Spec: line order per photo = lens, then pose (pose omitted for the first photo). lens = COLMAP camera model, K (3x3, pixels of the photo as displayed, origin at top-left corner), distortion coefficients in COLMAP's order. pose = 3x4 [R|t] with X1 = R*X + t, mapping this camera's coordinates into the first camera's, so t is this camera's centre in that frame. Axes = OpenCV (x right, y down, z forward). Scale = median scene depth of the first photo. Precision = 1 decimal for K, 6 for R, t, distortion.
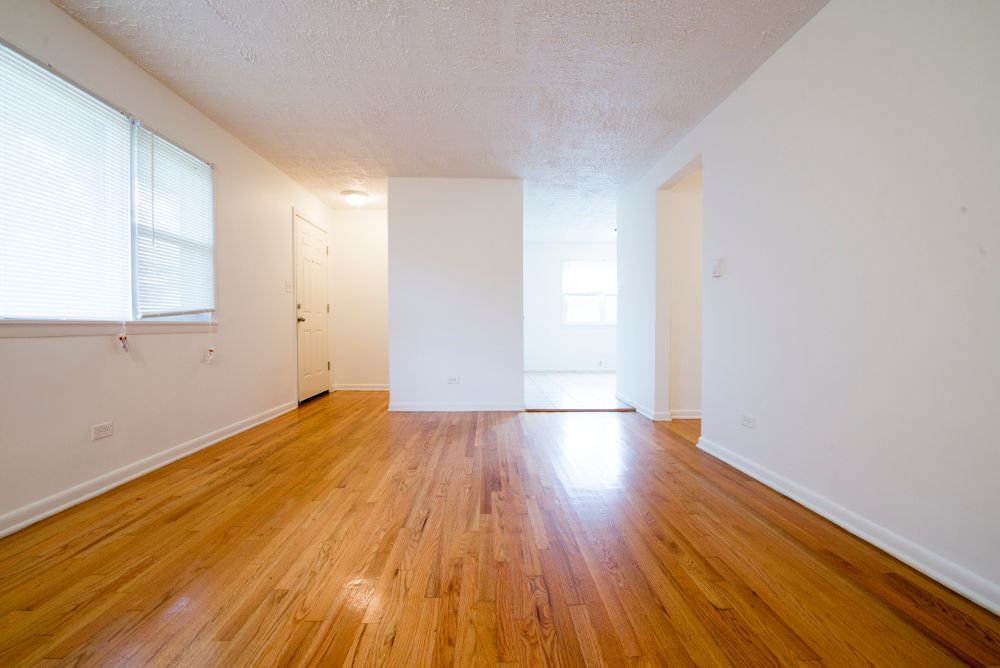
lens RADIAL K [[416.7, 0, 496.3], [0, 416.7, 334.0], [0, 0, 1]] dist [-0.008648, -0.006701]
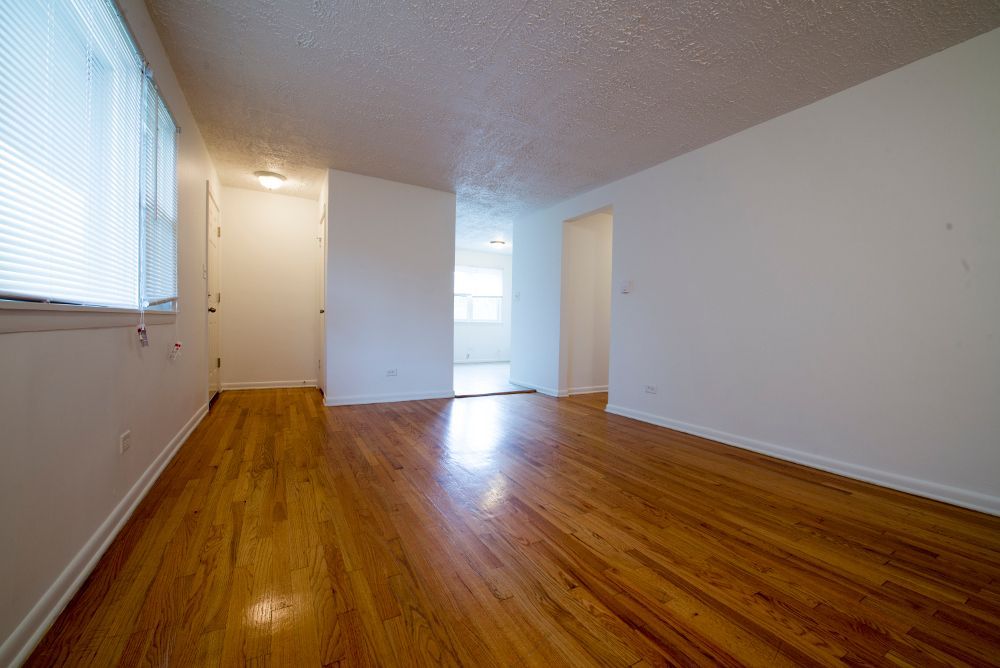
lens RADIAL K [[400.5, 0, 498.3], [0, 400.5, 333.8], [0, 0, 1]] dist [-0.010235, -0.006018]
pose [[0.885035, 0.008744, 0.465442, -0.583115], [-0.014123, 0.999868, 0.008070, 0.000365], [-0.465310, -0.013716, 0.885041, -0.046804]]
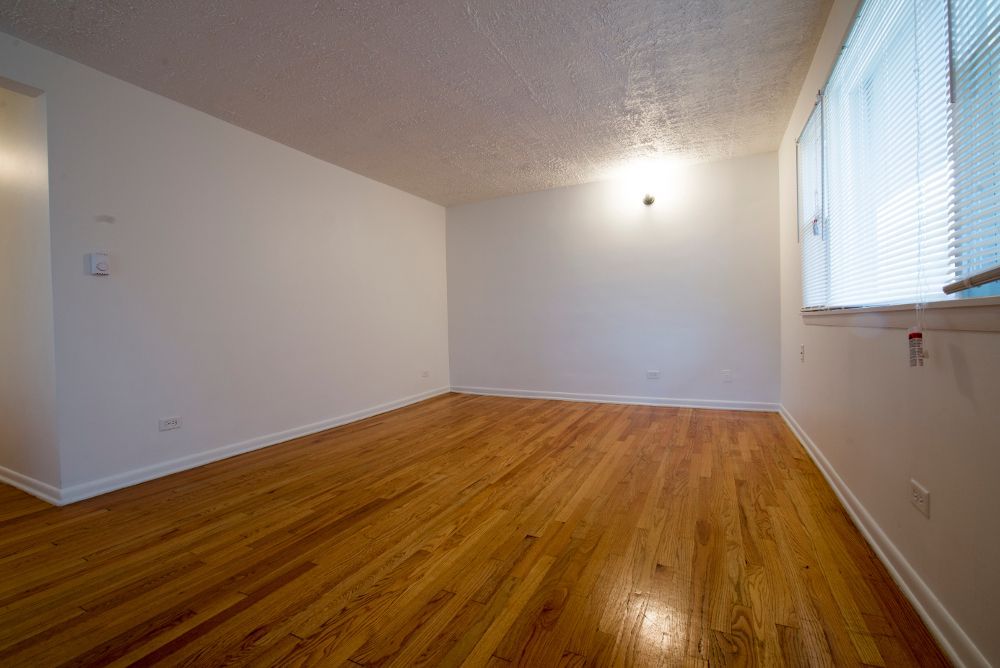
lens RADIAL K [[432.5, 0, 500.0], [0, 432.5, 334.0], [0, 0, 1]] dist [-0.019726, -0.000587]
pose [[-0.886987, 0.014373, 0.461571, -0.629518], [0.034984, 0.998735, 0.036128, -0.027070], [-0.460468, 0.048193, -0.886367, 1.553655]]
